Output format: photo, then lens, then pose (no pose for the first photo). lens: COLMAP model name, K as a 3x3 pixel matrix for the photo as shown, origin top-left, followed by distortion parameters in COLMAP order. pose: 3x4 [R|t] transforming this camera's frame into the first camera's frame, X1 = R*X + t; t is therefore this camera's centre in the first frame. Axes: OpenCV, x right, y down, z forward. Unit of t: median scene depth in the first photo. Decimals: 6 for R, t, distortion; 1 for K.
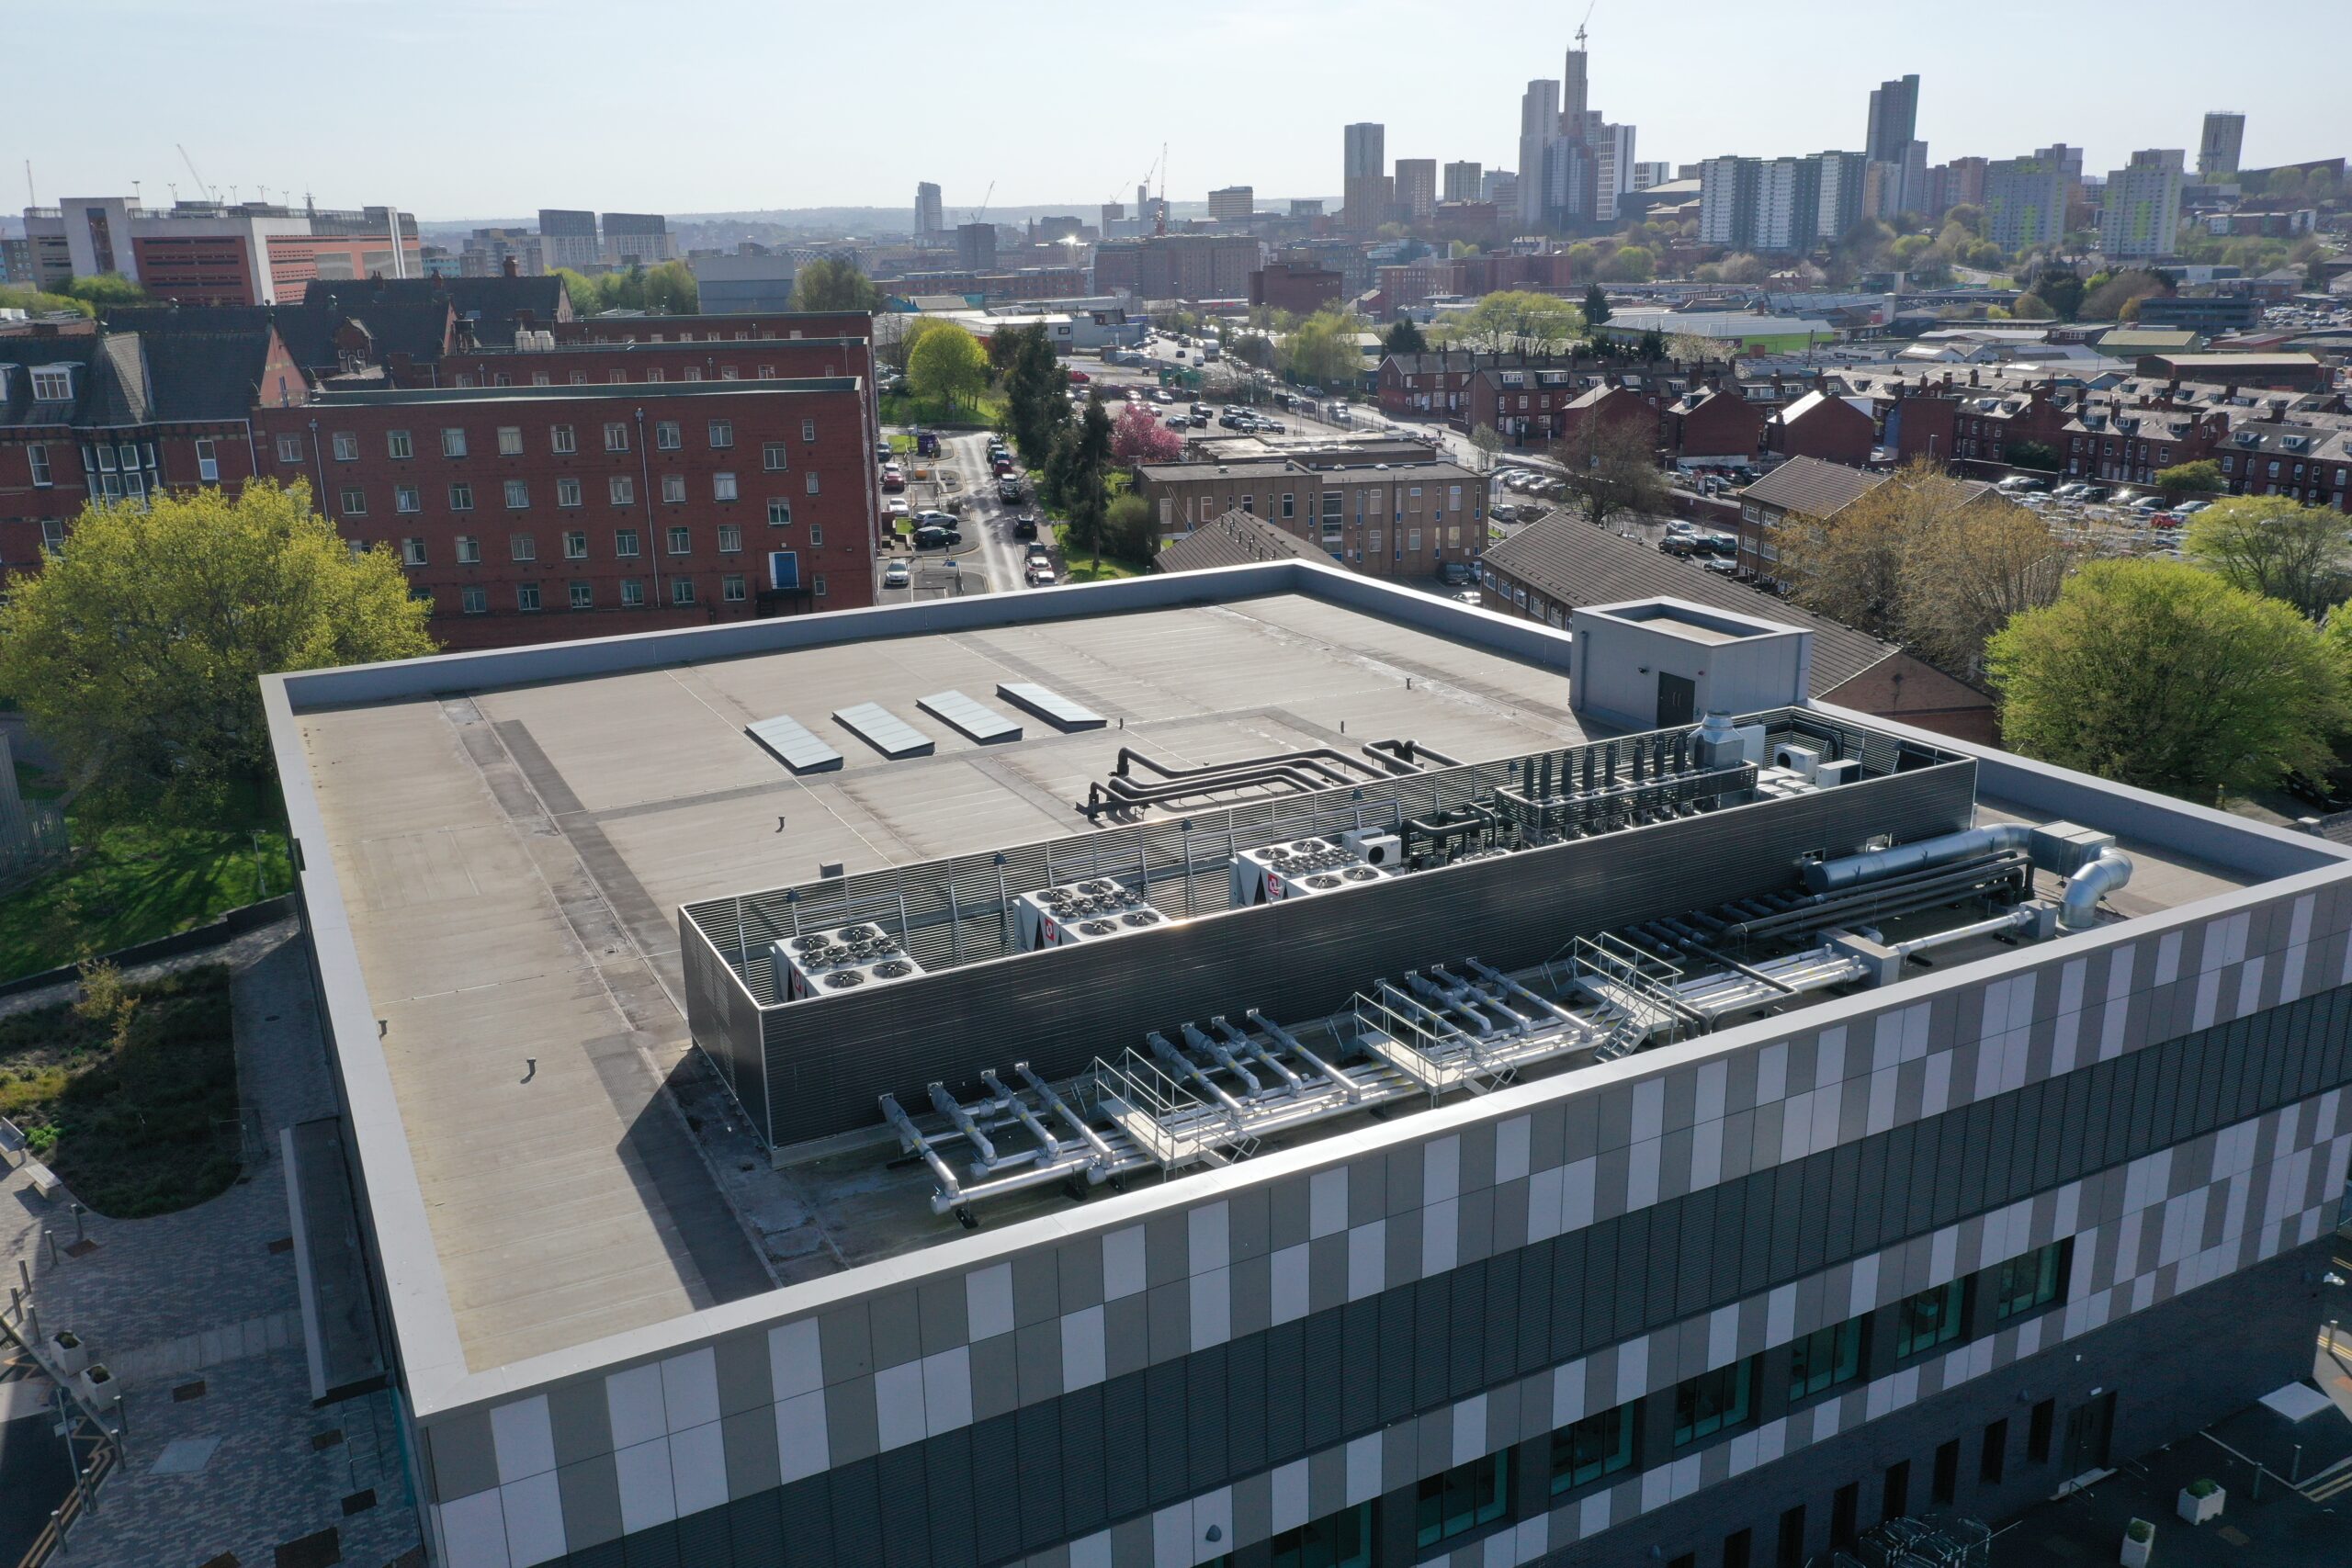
lens RADIAL K [[1857.6, 0, 1179.7], [0, 1857.6, 777.5], [0, 0, 1]] dist [0.013081, 0.002828]
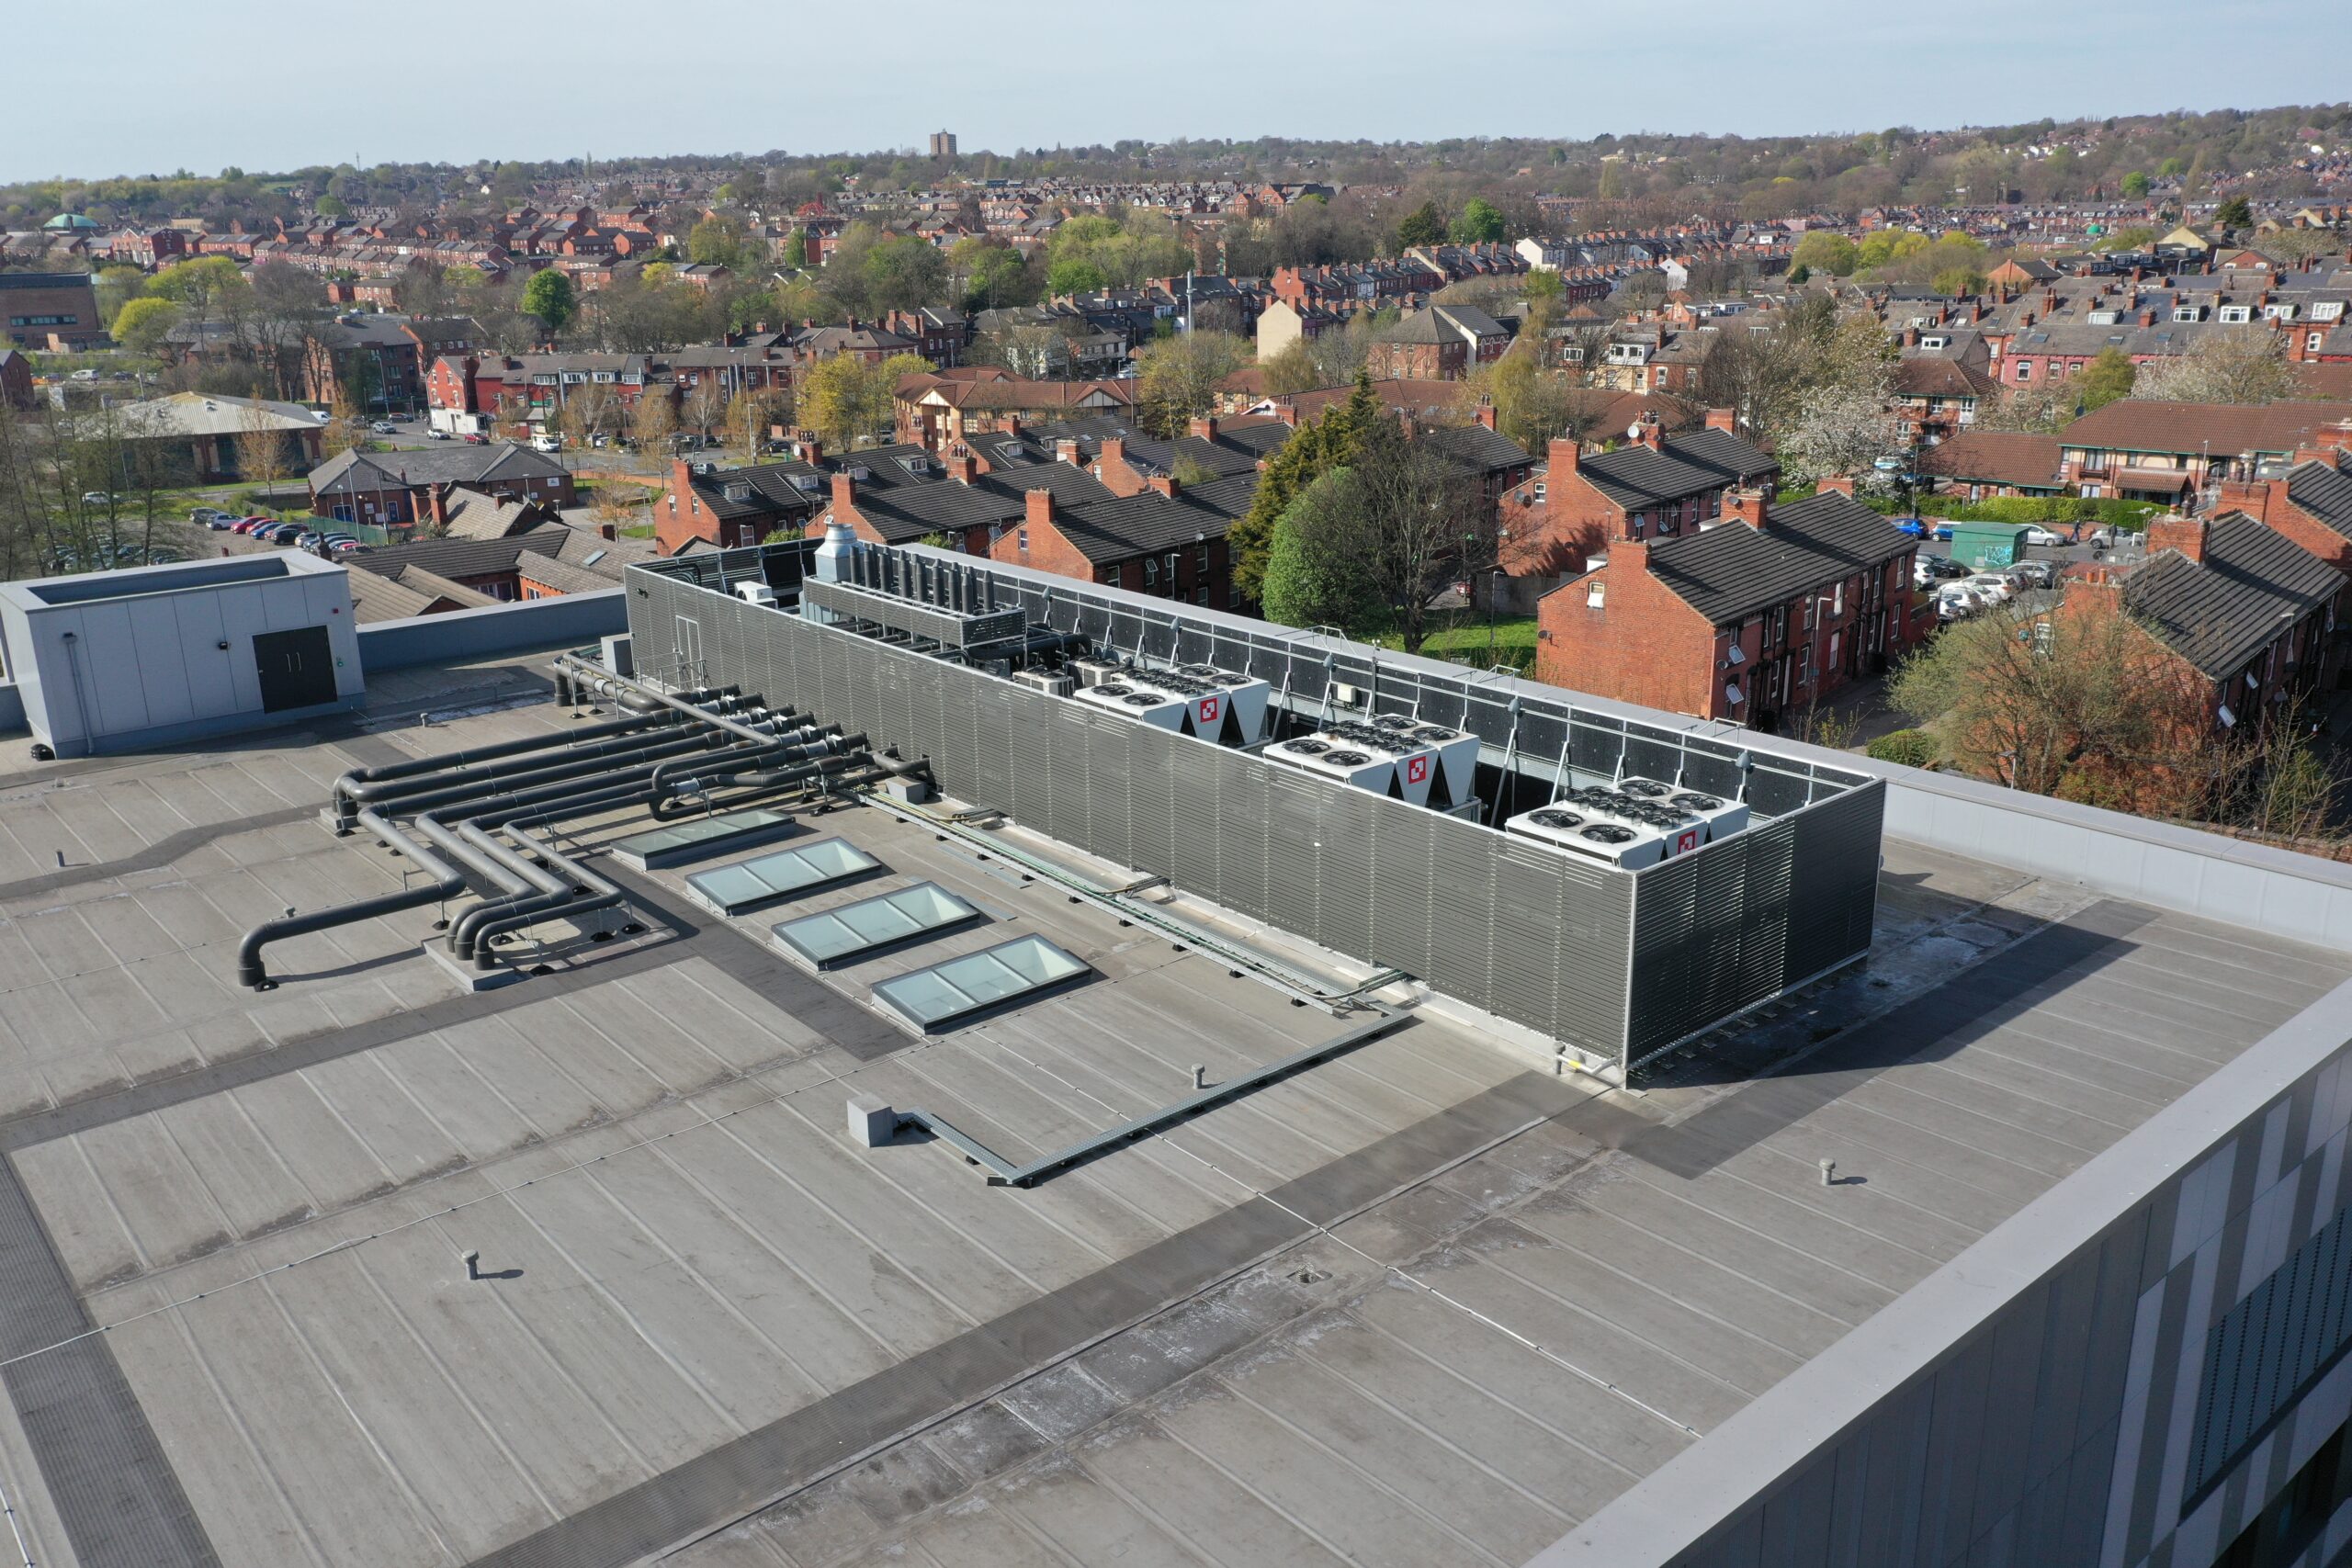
lens RADIAL K [[1857.6, 0, 1179.7], [0, 1857.6, 777.5], [0, 0, 1]] dist [0.013081, 0.002828]
pose [[-0.220775, -0.263863, 0.938954, -0.202386], [0.299015, 0.898038, 0.322672, -0.052147], [-0.928358, 0.351999, -0.119365, 0.297582]]
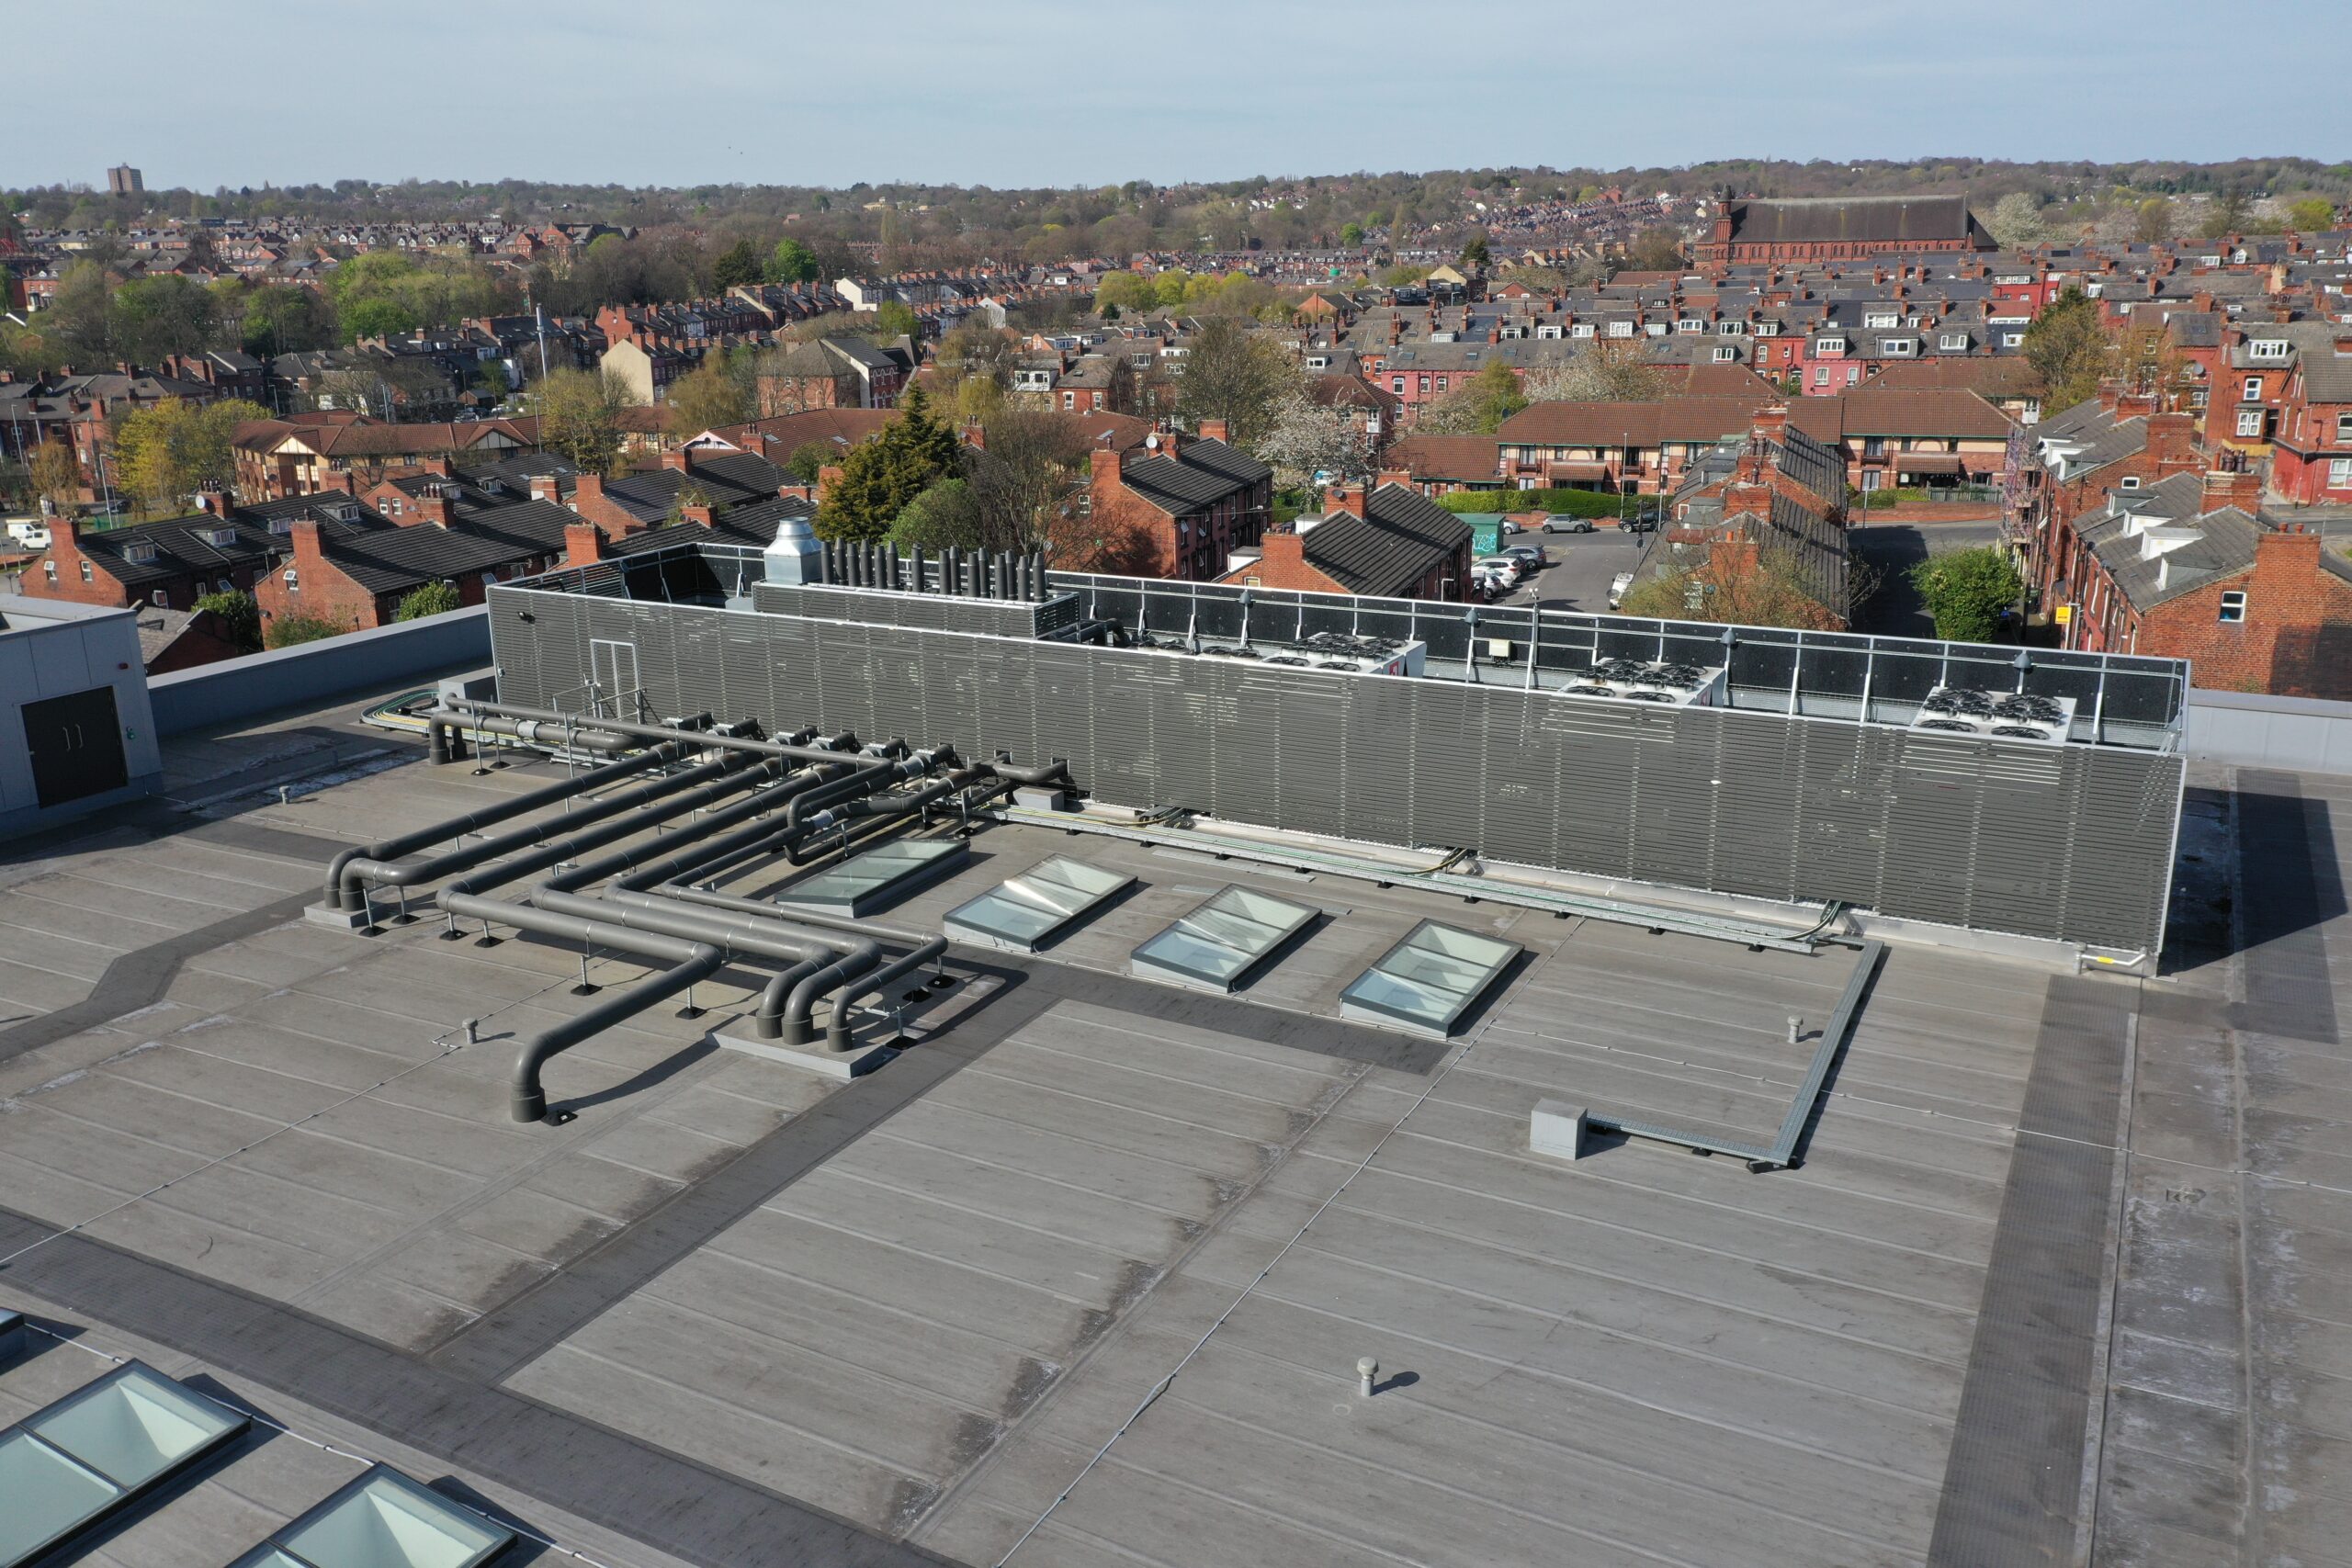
lens RADIAL K [[1853.7, 0, 1186.7], [0, 1853.7, 780.2], [0, 0, 1]] dist [0.014109, -0.002645]
pose [[-0.568853, -0.202113, 0.797218, -0.143121], [0.259327, 0.875806, 0.407079, -0.065969], [-0.780484, 0.438309, -0.445792, 0.381293]]
